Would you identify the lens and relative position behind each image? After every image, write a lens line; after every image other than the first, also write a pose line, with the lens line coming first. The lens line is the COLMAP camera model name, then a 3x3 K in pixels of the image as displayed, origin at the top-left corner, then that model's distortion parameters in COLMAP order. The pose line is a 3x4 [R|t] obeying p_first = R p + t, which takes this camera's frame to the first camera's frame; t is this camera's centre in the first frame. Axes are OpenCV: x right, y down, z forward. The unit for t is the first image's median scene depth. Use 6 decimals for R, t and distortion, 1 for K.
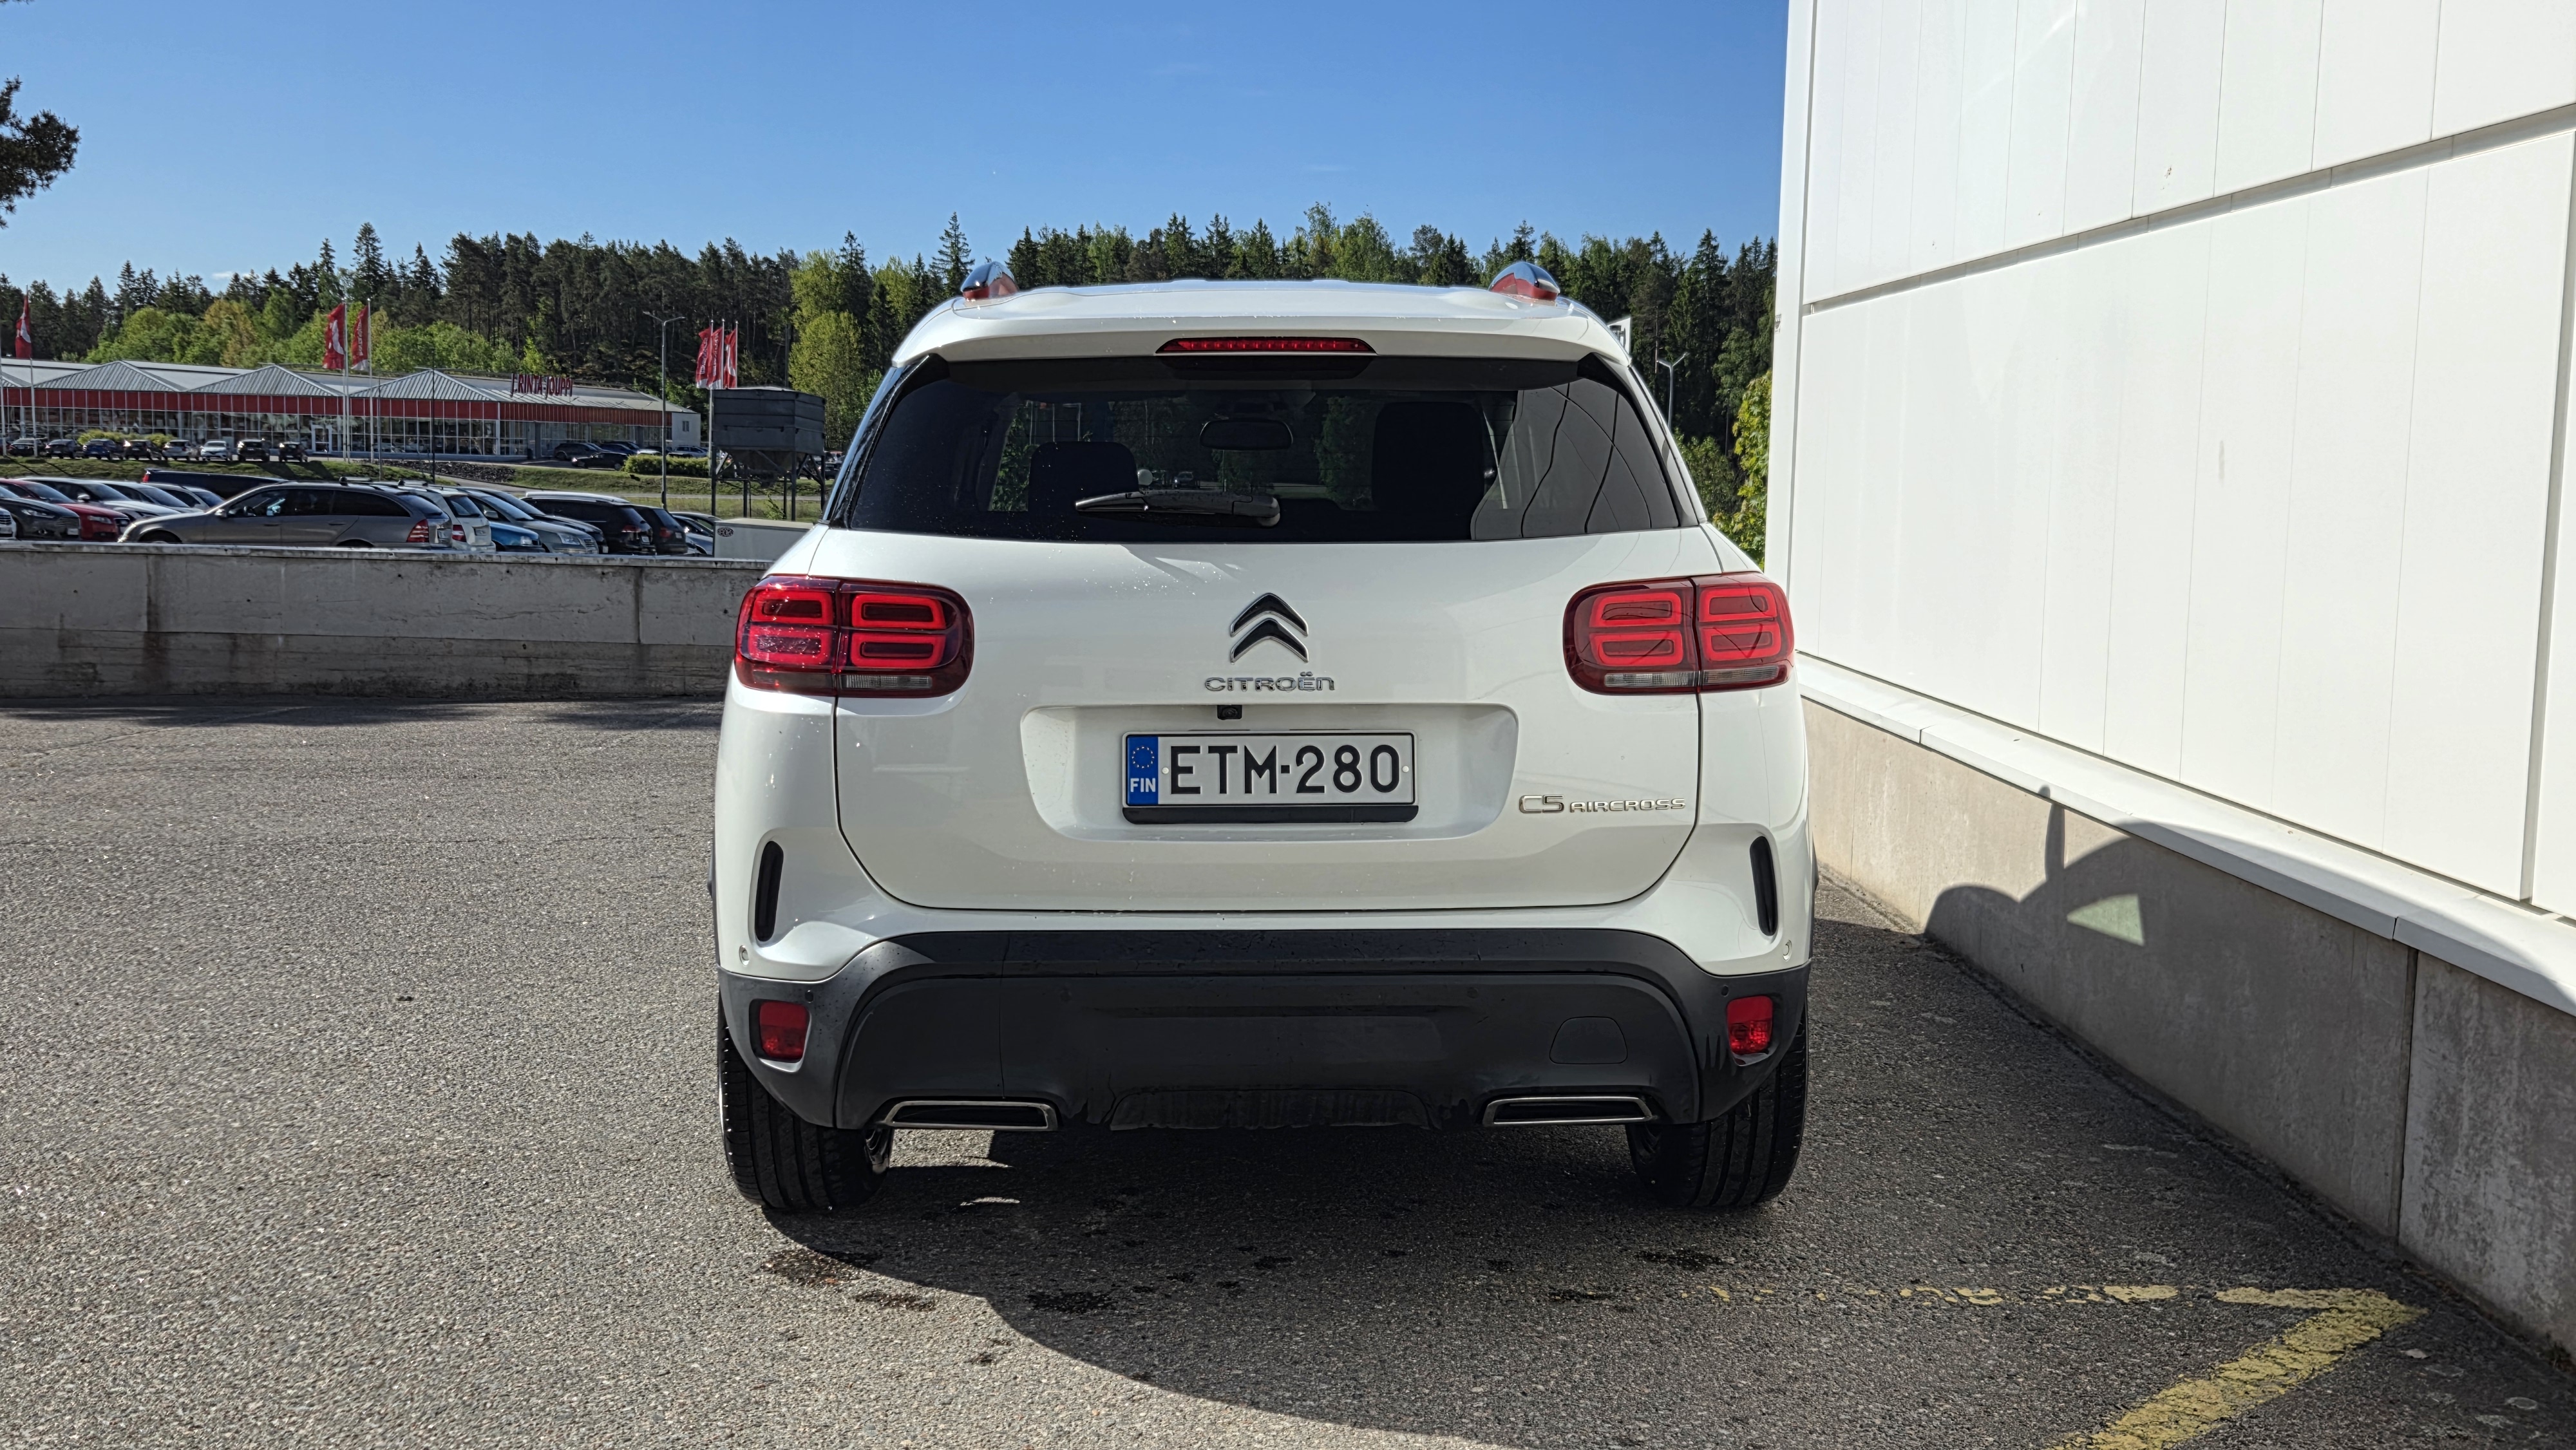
lens RADIAL K [[2503.2, 0, 1288.0], [0, 2503.2, 725.0], [0, 0, 1]] dist [0.048558, -0.003568]
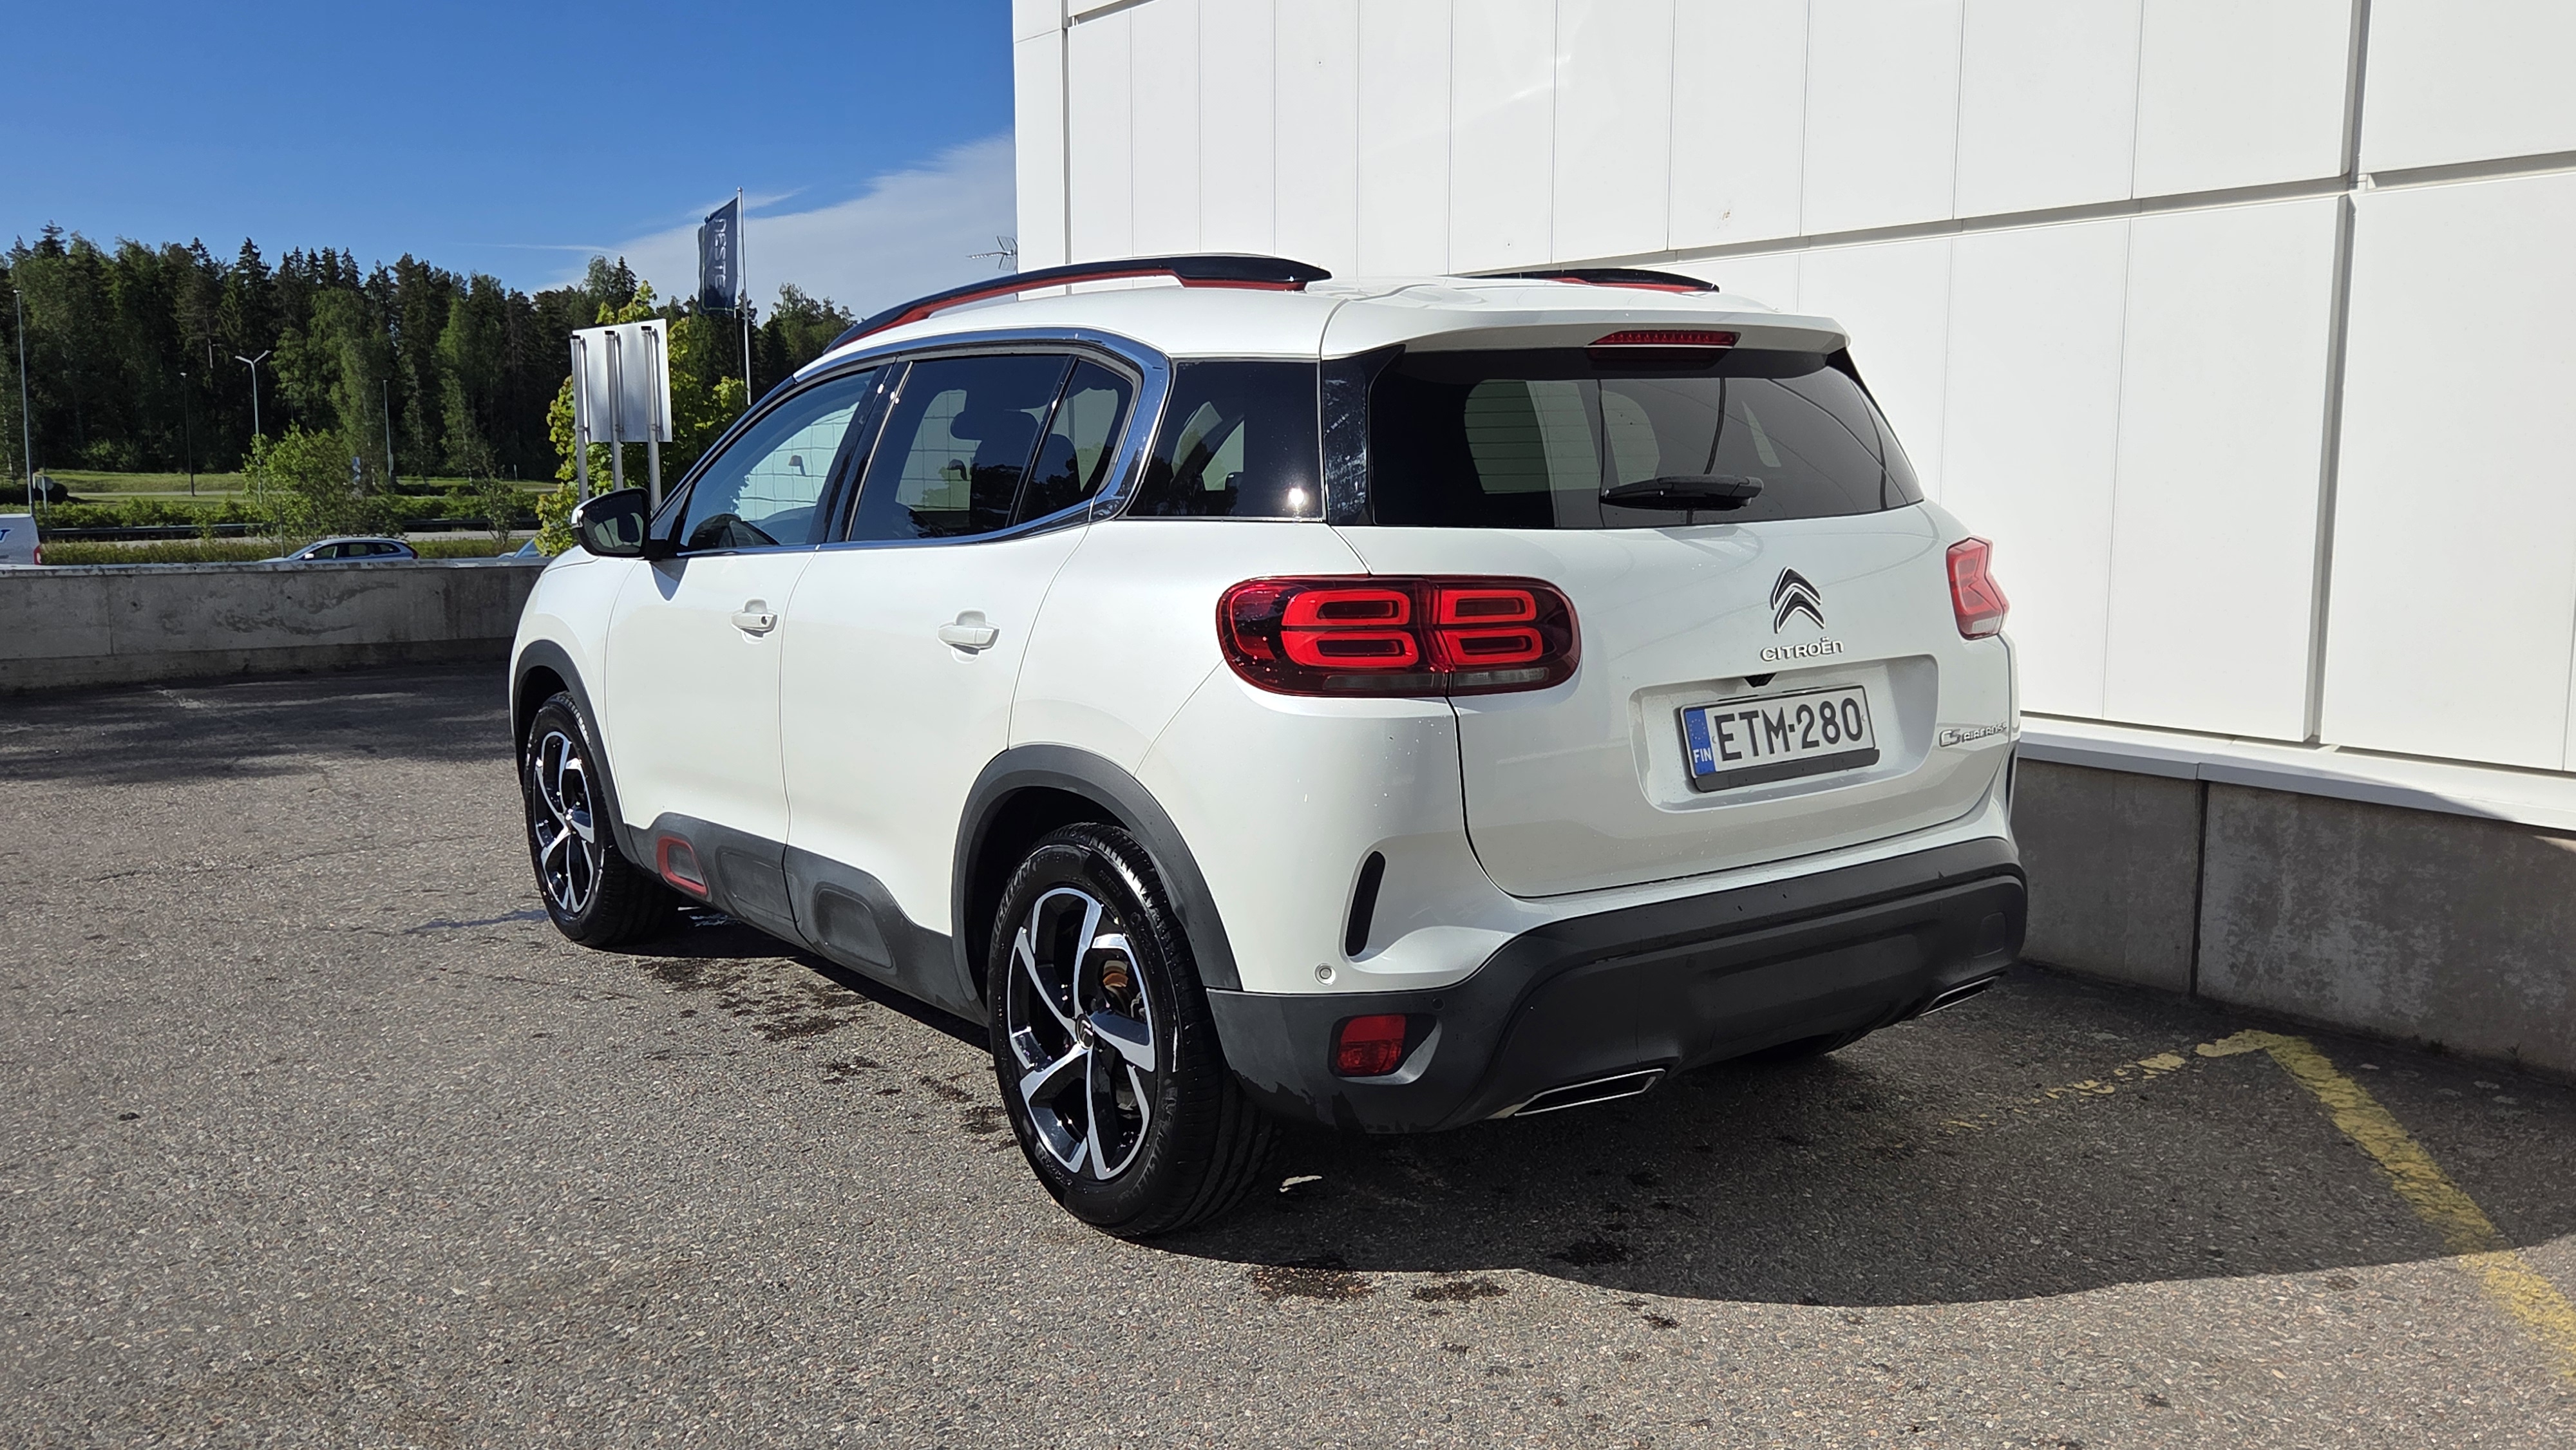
lens RADIAL K [[2044.5, 0, 1288.0], [0, 2044.5, 725.0], [0, 0, 1]] dist [0.012199, 0.000263]
pose [[0.840156, -0.091243, 0.534615, -0.662336], [0.074328, 0.995817, 0.053149, -0.047428], [-0.537227, -0.004916, 0.843423, 0.364707]]
